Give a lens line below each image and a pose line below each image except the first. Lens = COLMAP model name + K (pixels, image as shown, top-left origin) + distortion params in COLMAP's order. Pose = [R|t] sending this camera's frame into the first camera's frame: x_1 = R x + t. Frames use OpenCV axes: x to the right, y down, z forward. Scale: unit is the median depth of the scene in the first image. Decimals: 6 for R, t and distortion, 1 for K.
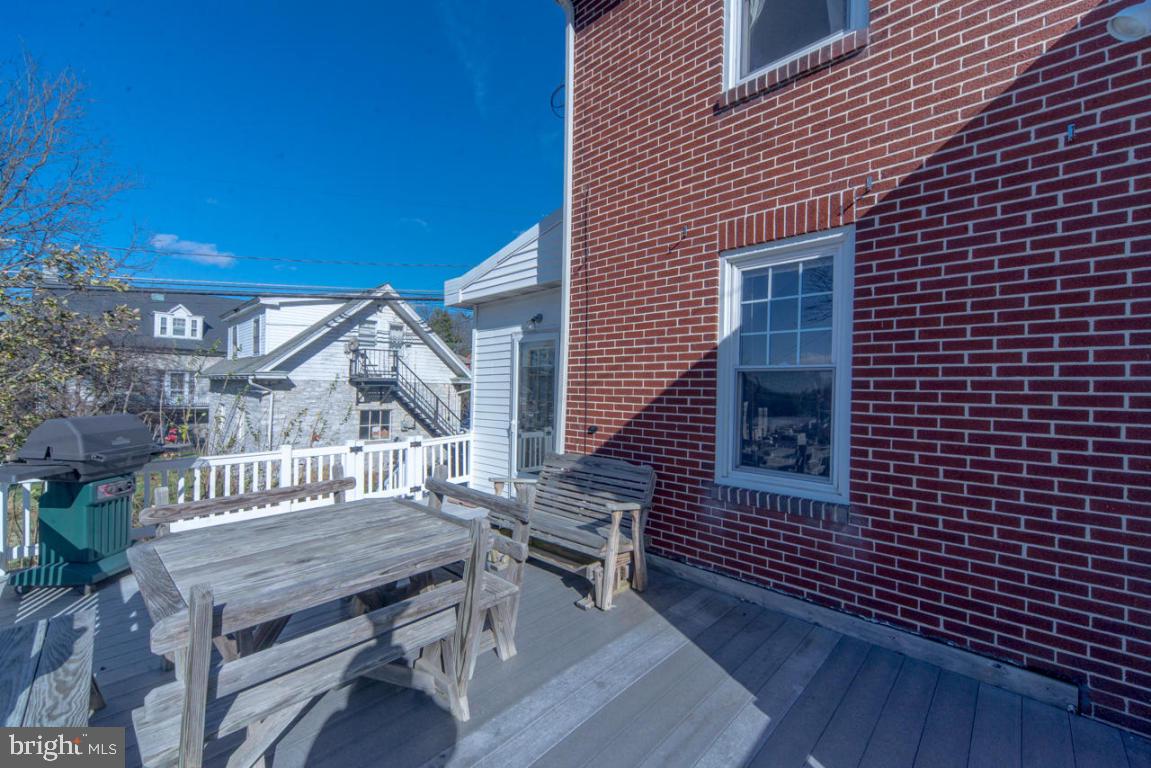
lens RADIAL K [[464.4, 0, 575.5], [0, 464.4, 384.0], [0, 0, 1]] dist [-0.001229, -0.000139]
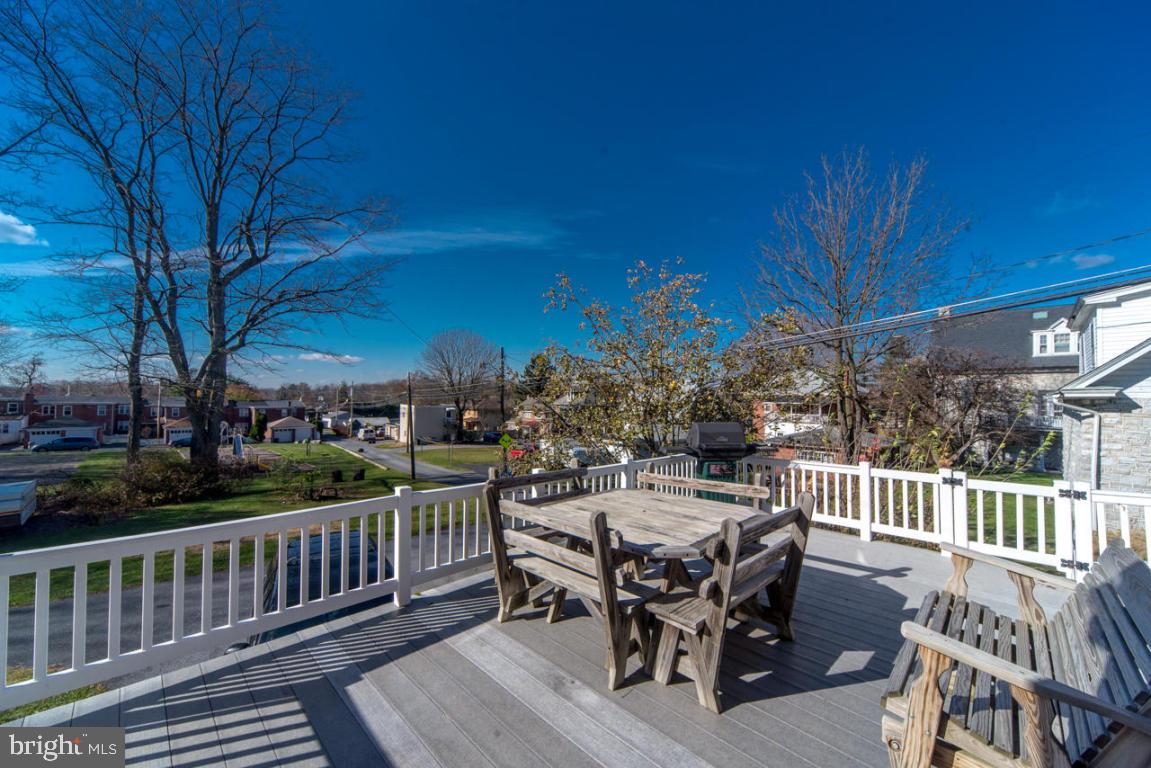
lens RADIAL K [[441.0, 0, 575.5], [0, 441.0, 384.0], [0, 0, 1]] dist [0.000920, 0.000103]
pose [[-0.010921, -0.039559, -0.999158, 0.102233], [-0.007619, 0.999191, -0.039477, 0.002692], [0.999911, 0.007182, -0.011214, 0.127003]]
